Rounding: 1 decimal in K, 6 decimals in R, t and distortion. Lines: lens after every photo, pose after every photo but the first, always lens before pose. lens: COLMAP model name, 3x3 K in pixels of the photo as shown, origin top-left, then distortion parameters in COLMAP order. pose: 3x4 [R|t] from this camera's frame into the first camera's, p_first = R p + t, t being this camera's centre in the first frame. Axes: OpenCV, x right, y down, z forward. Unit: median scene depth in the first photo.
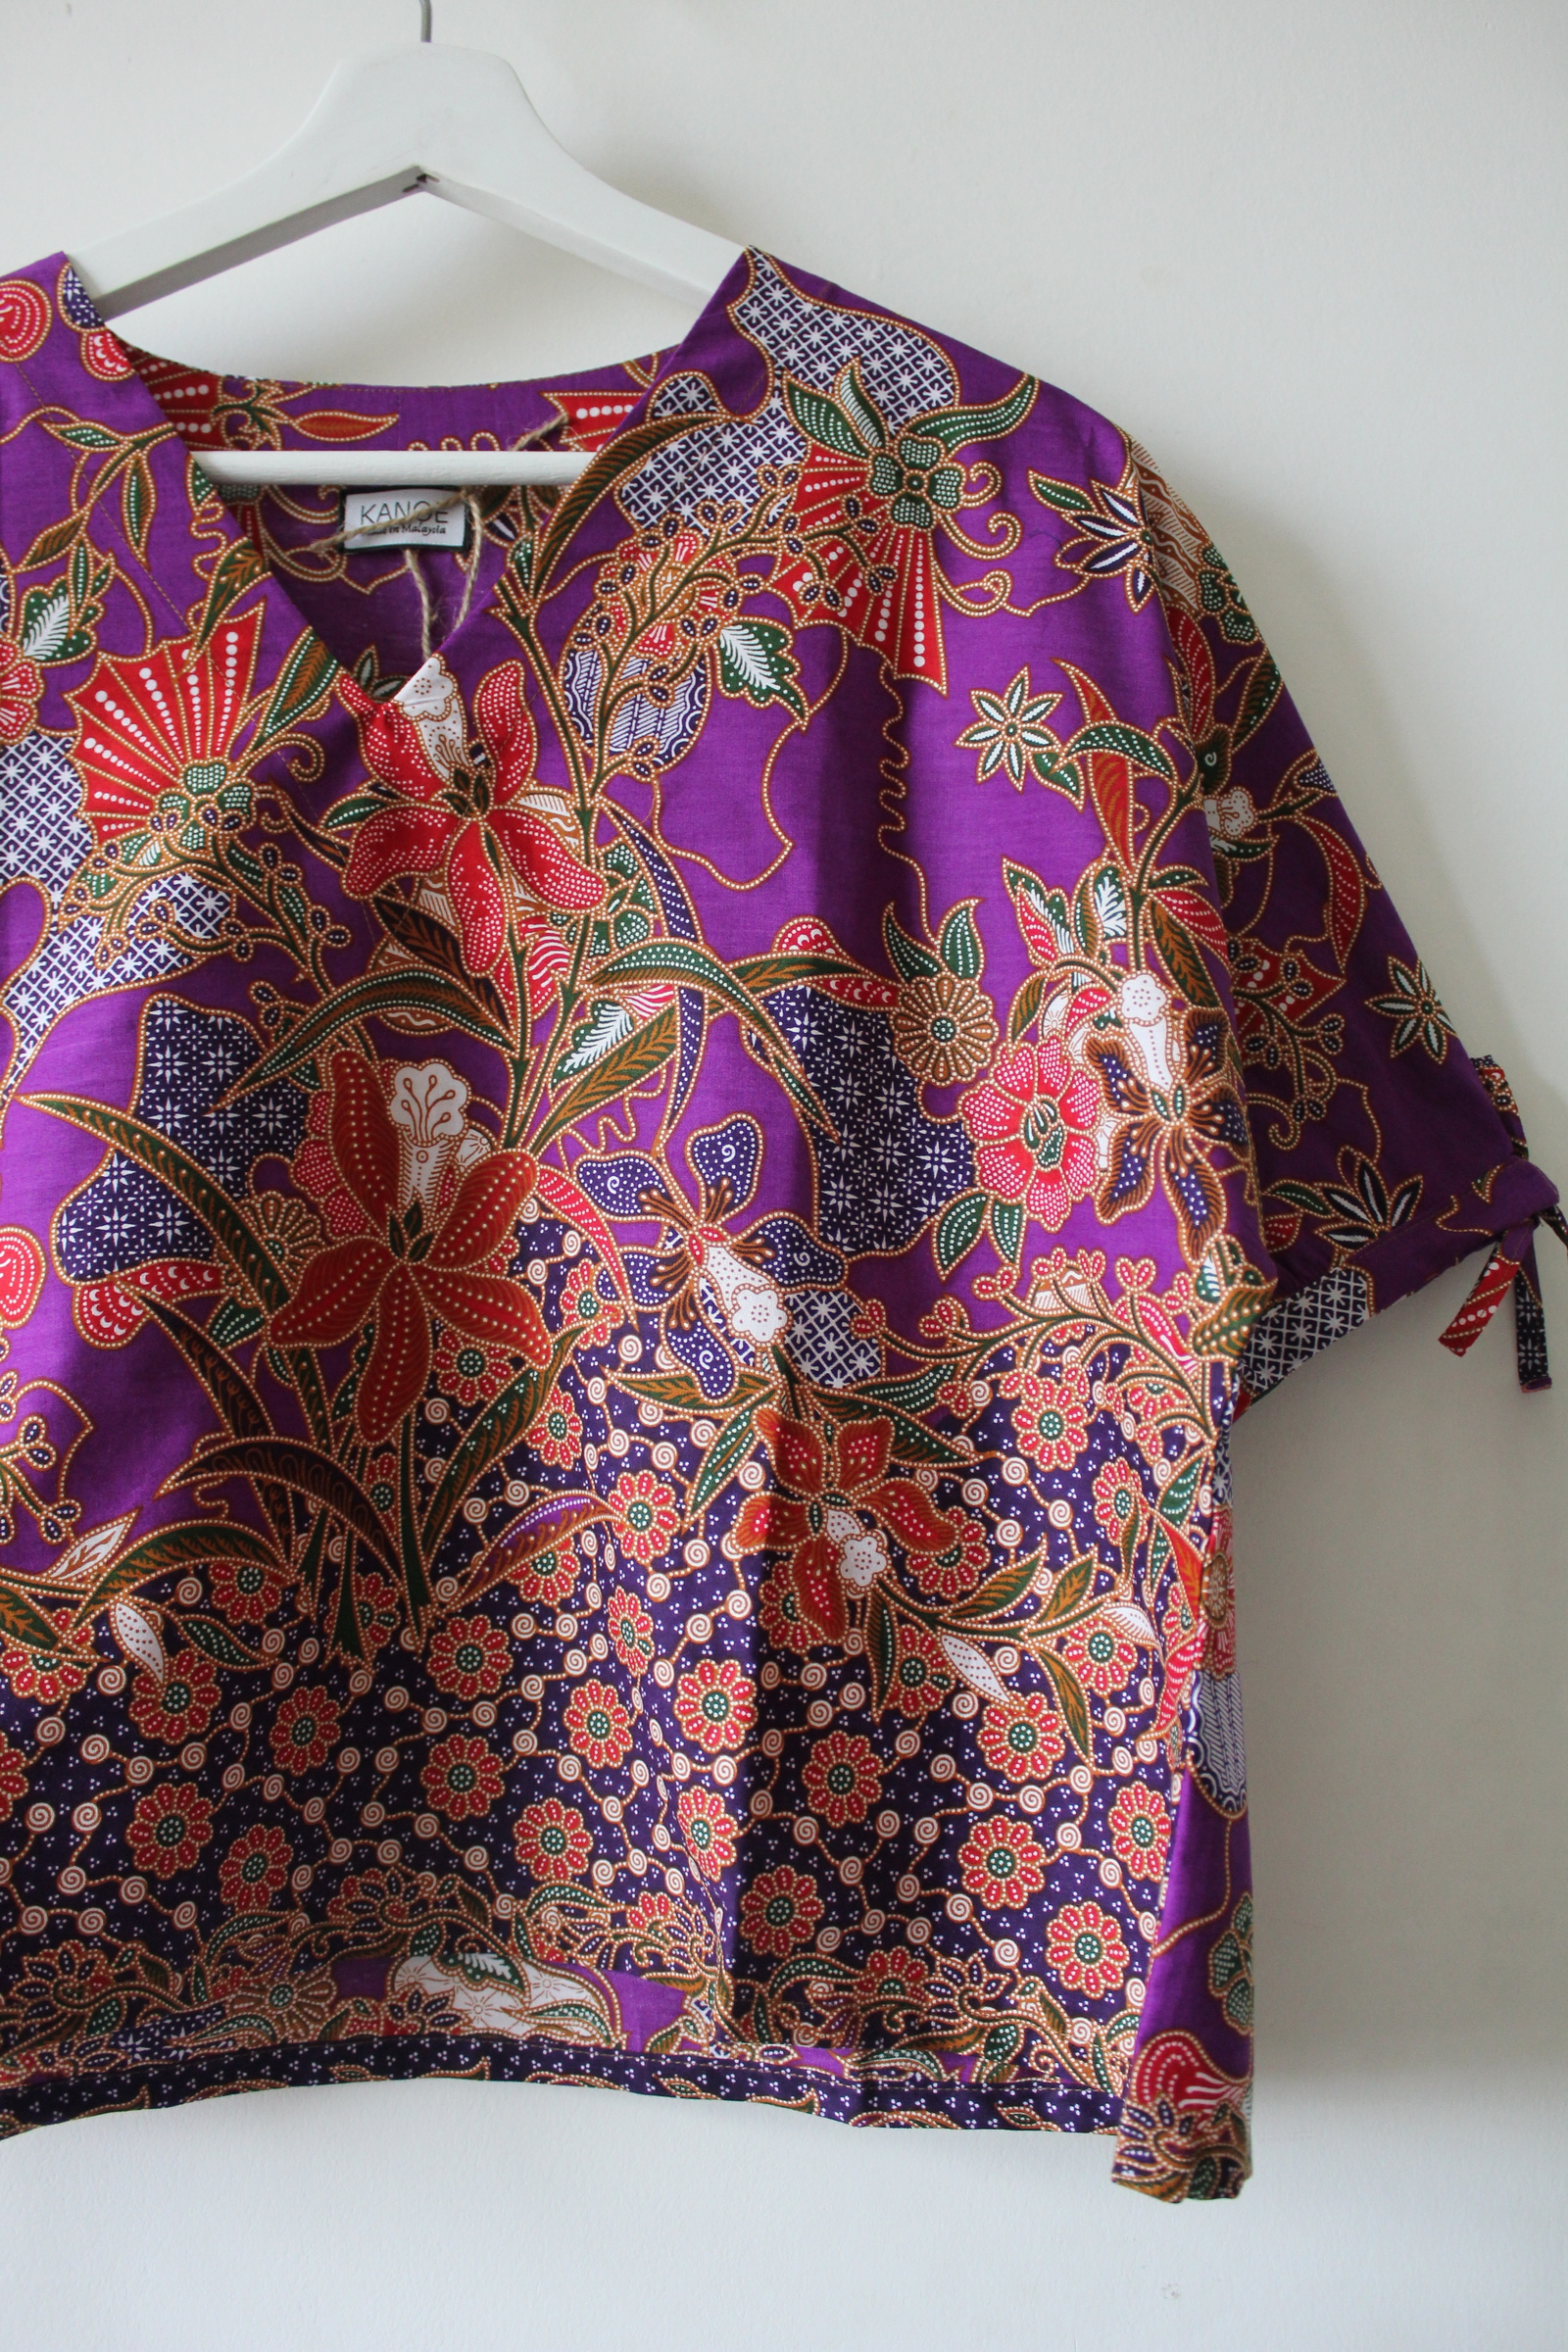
lens RADIAL K [[1933.5, 0, 751.0], [0, 1933.5, 1147.8], [0, 0, 1]] dist [-0.162634, 0.133776]
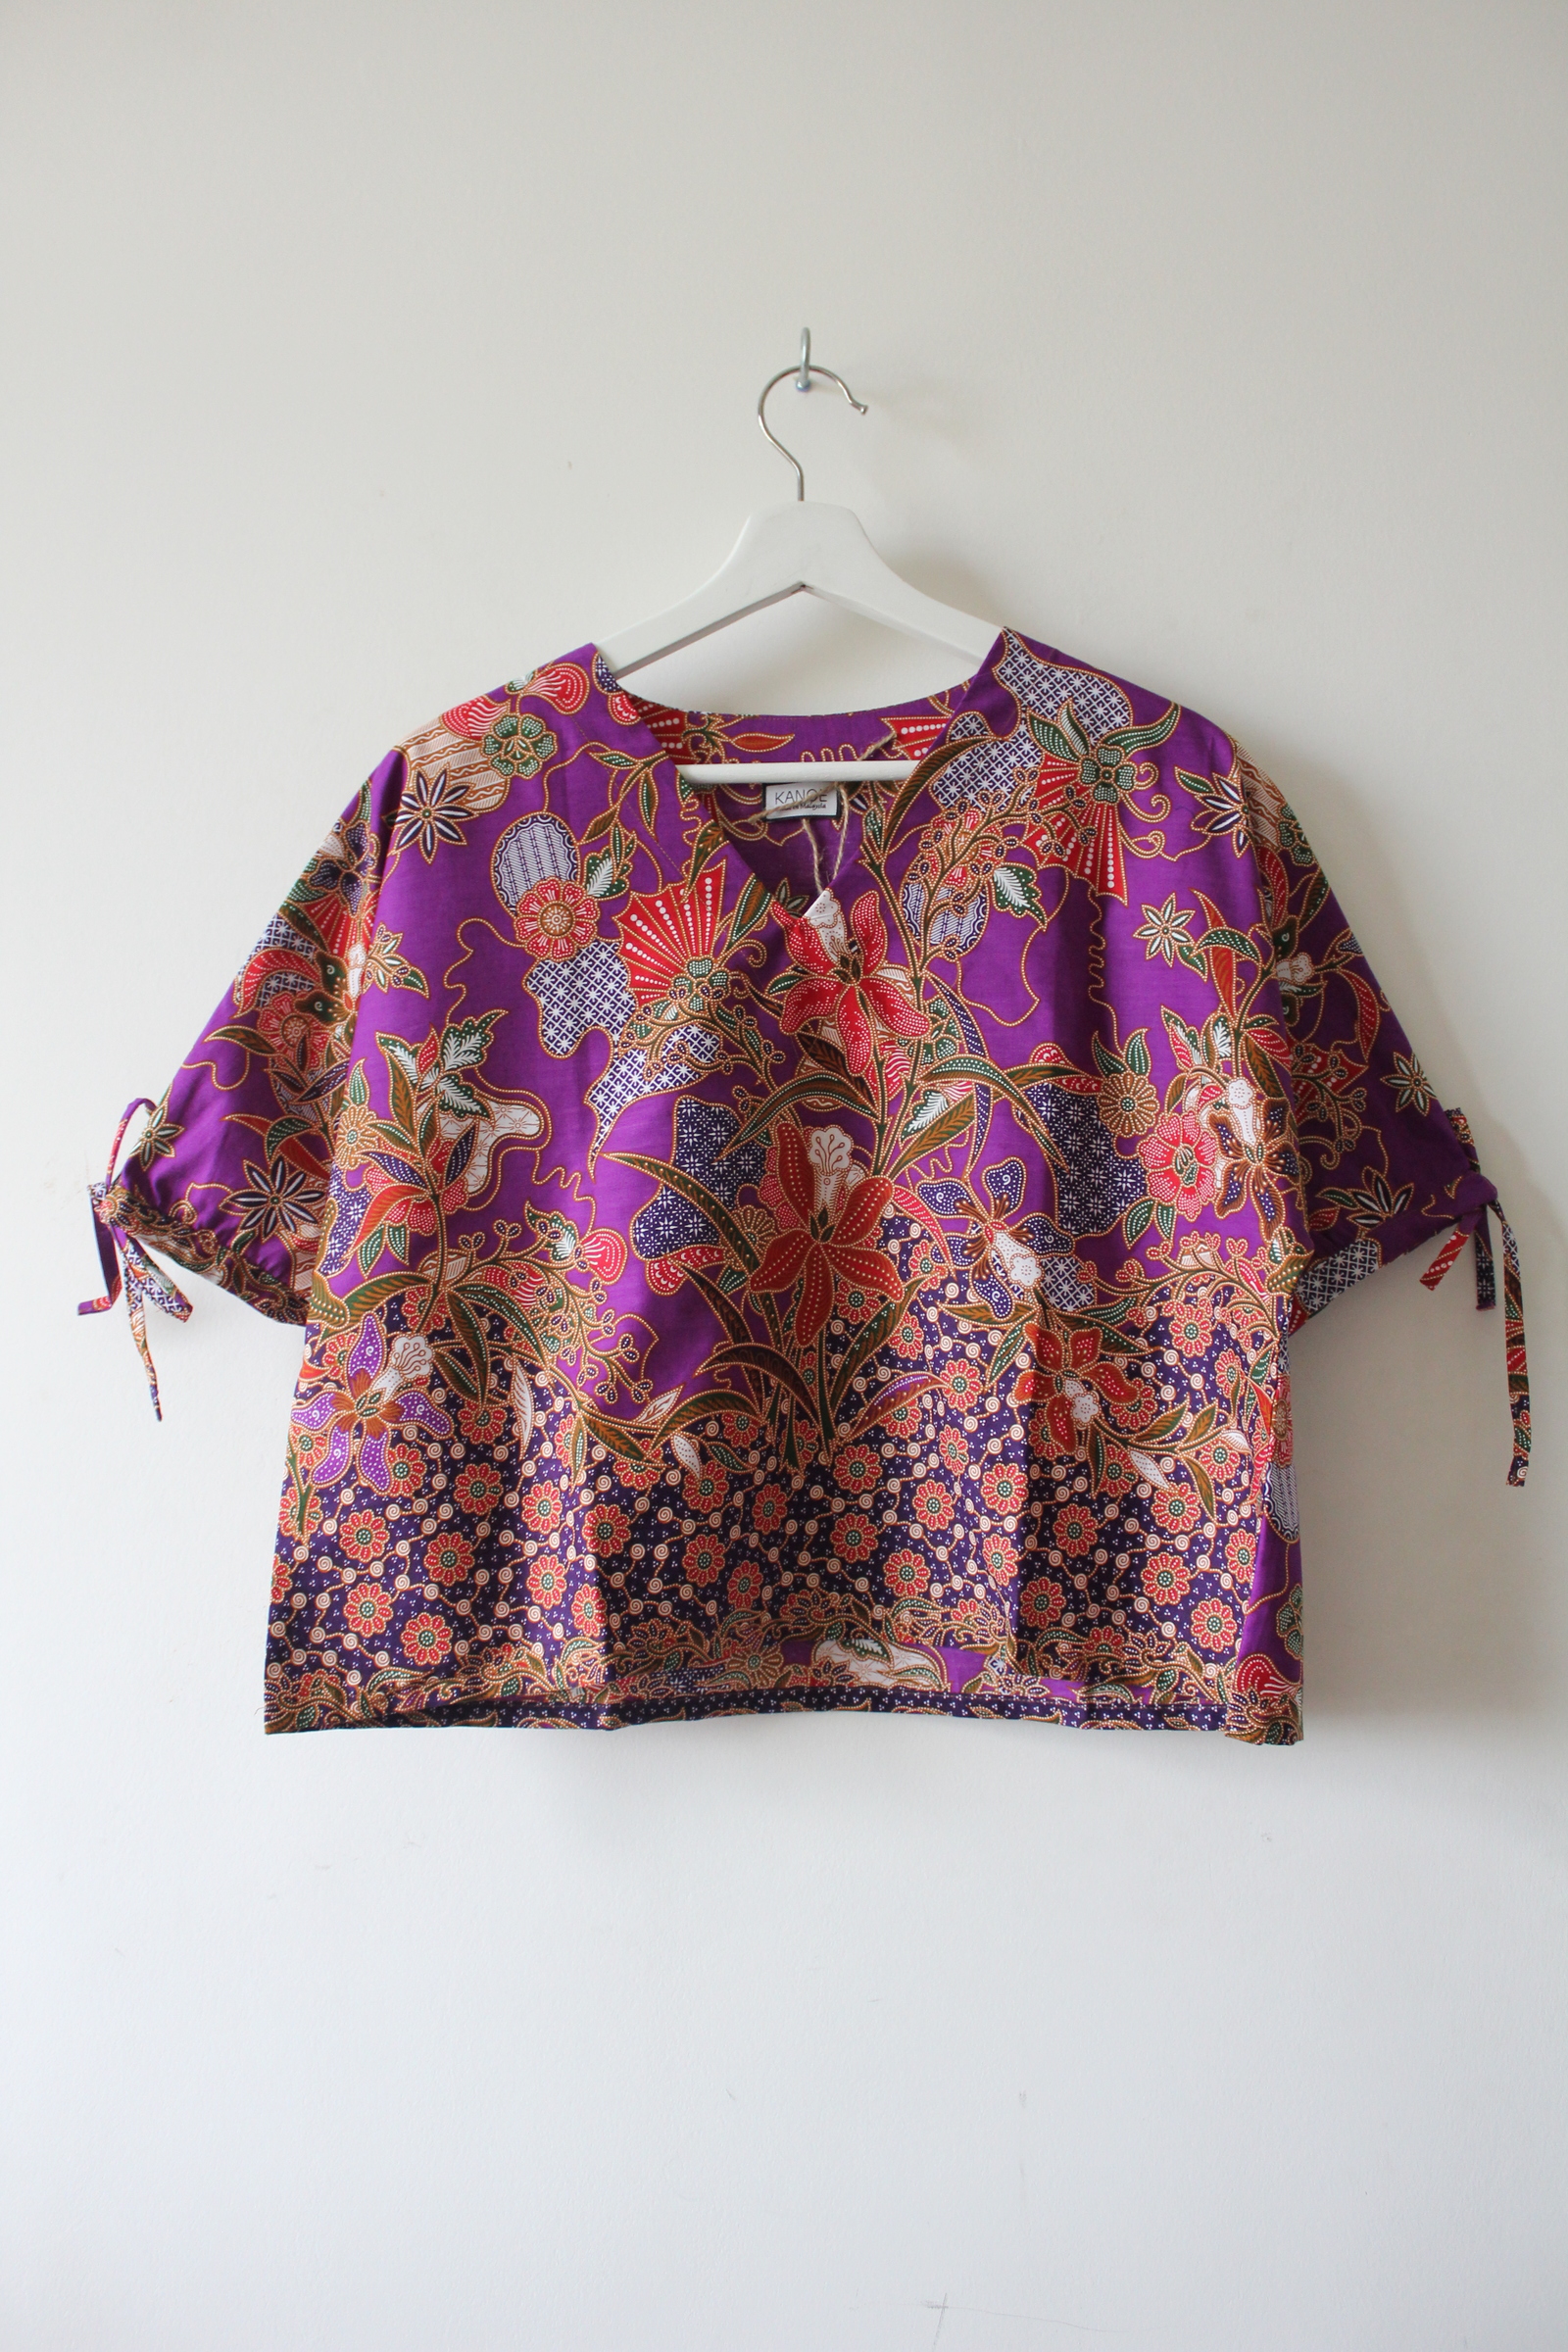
lens RADIAL K [[1933.5, 0, 751.0], [0, 1933.5, 1147.8], [0, 0, 1]] dist [-0.162634, 0.133776]
pose [[0.996093, -0.014752, -0.087074, -0.089763], [0.018277, 0.999040, 0.039817, -0.099959], [0.086403, -0.041253, 0.995406, -0.767520]]
